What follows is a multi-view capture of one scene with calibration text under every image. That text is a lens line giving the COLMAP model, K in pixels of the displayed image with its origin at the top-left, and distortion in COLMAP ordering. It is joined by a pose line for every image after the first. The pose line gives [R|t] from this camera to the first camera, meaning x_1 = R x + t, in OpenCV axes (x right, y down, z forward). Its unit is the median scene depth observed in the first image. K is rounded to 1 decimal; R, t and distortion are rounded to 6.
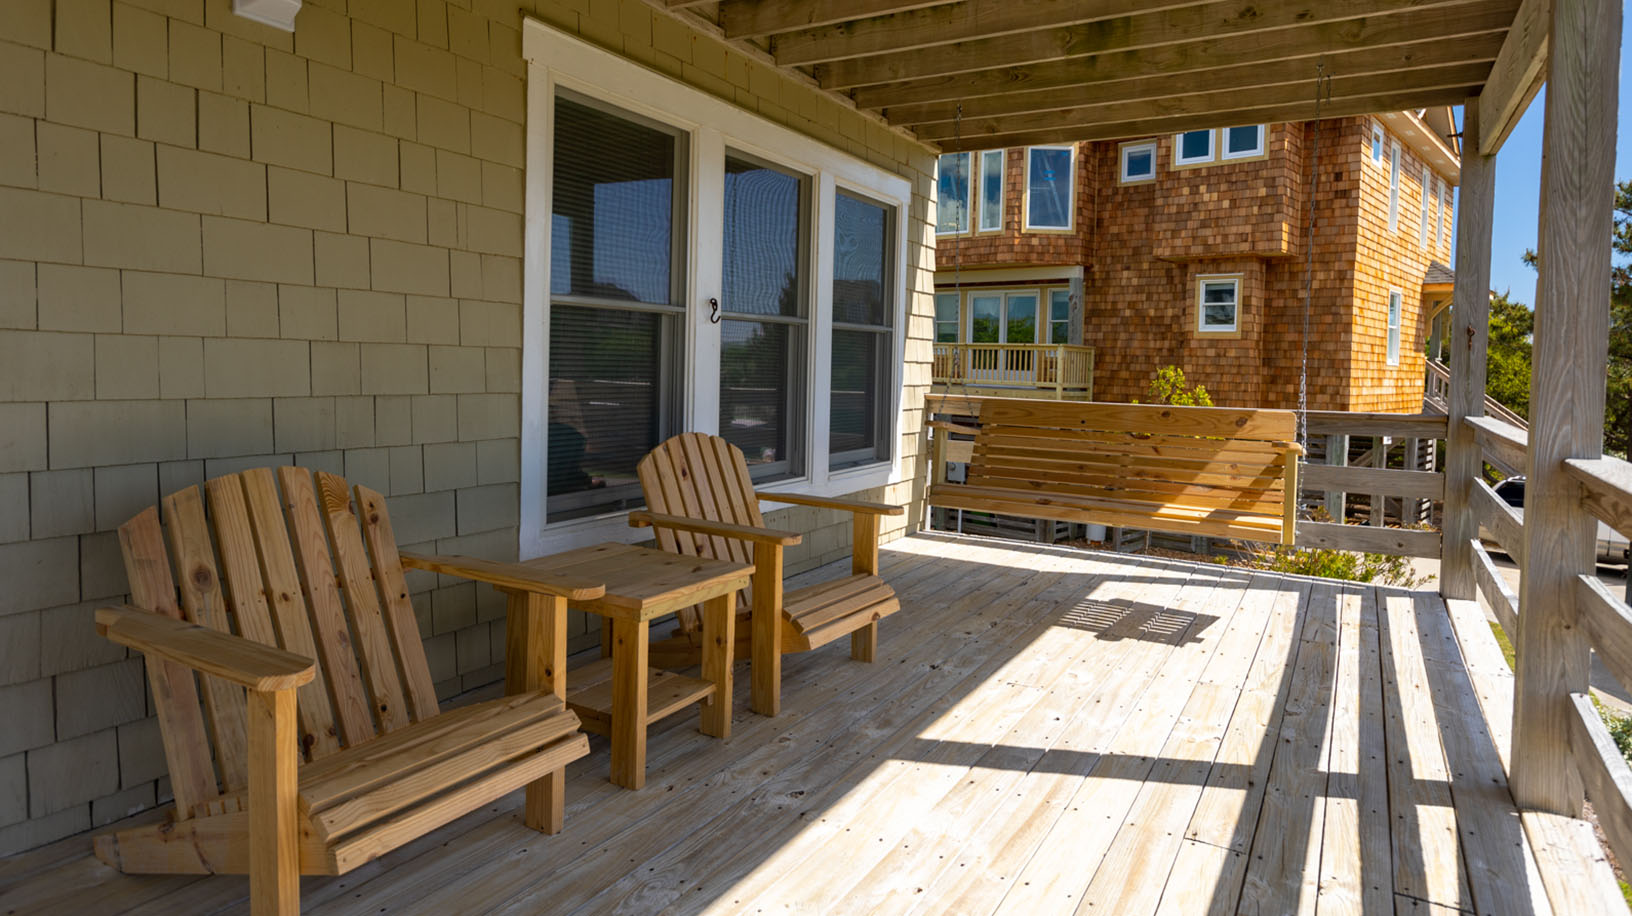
lens RADIAL K [[933.6, 0, 823.7], [0, 933.6, 391.4], [0, 0, 1]] dist [-0.002926, 0.000376]
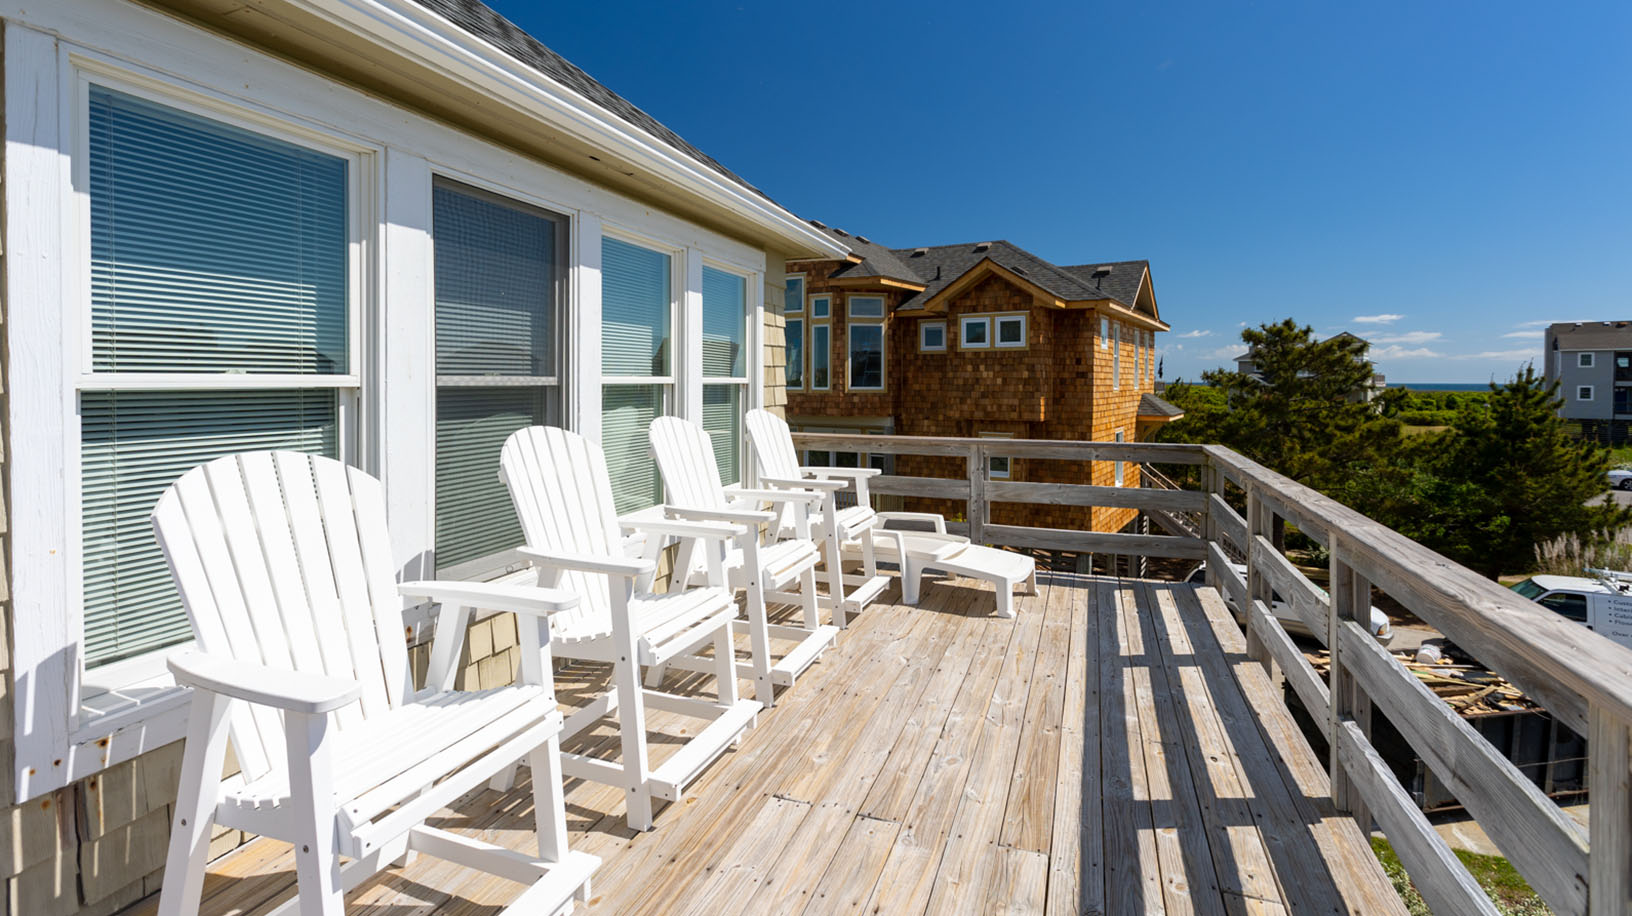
lens RADIAL K [[741.5, 0, 831.4], [0, 741.5, 385.4], [0, 0, 1]] dist [0.013335, 0.000196]
pose [[0.981661, -0.024933, 0.188999, 0.006096], [0.028120, 0.999504, -0.014202, -0.183997], [-0.188551, 0.019256, 0.981875, 0.028838]]
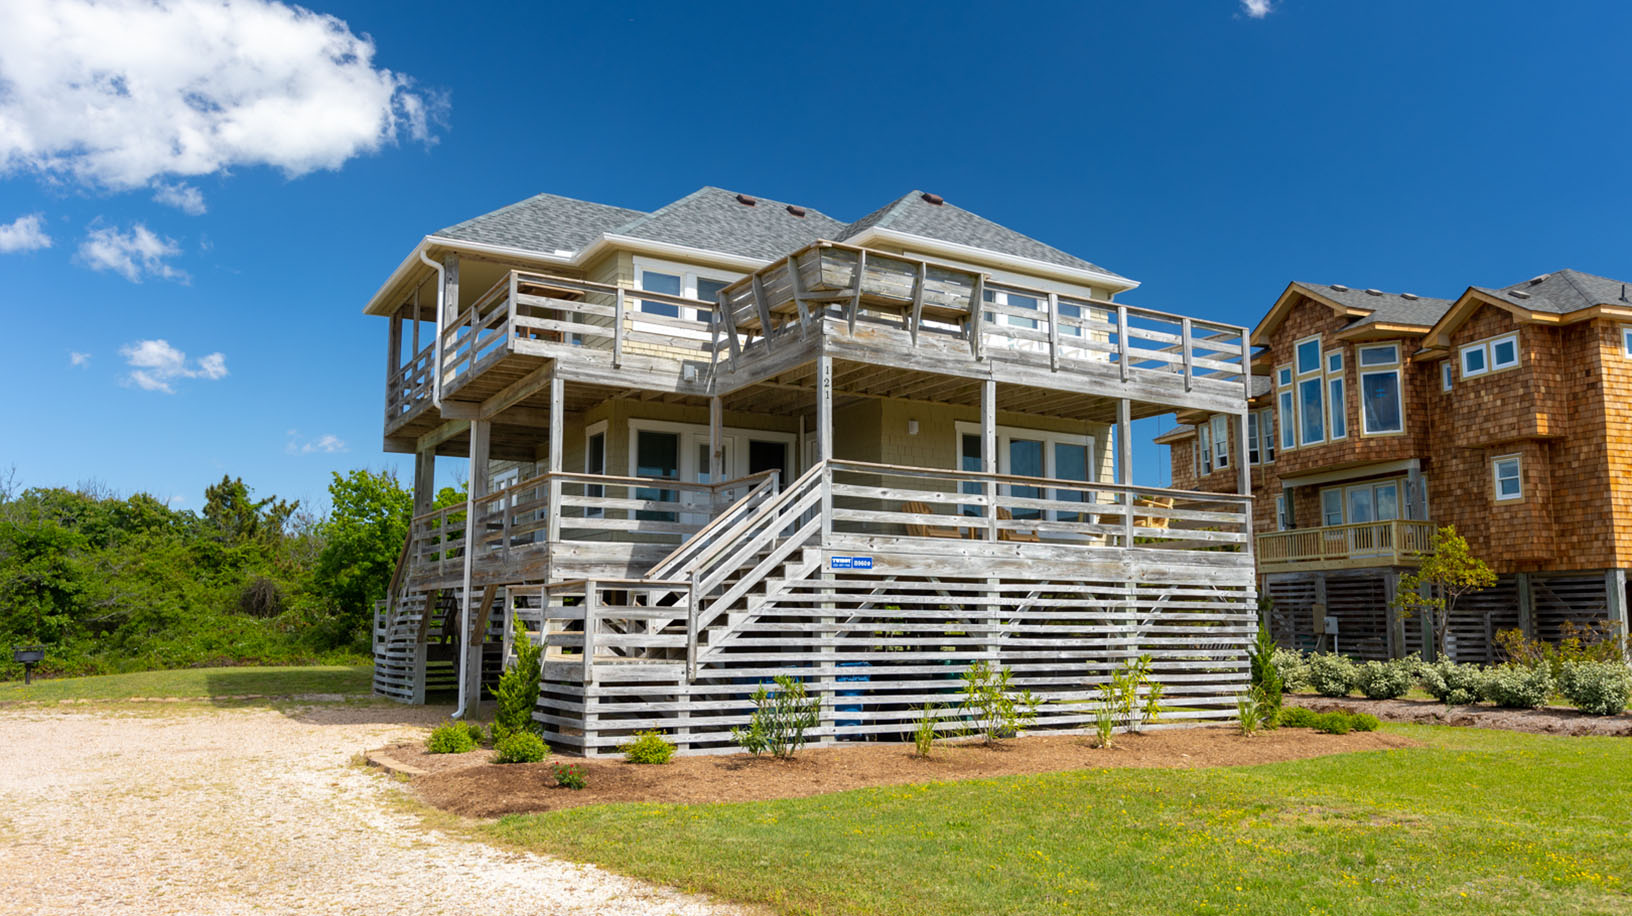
lens RADIAL K [[1245.4, 0, 815.3], [0, 1245.4, 459.8], [0, 0, 1]] dist [0.010481, 0.004467]
pose [[0.872927, -0.091648, -0.479165, 0.420383], [0.004525, 0.983674, -0.179901, 0.190423], [0.487830, 0.154872, 0.859091, -0.968289]]
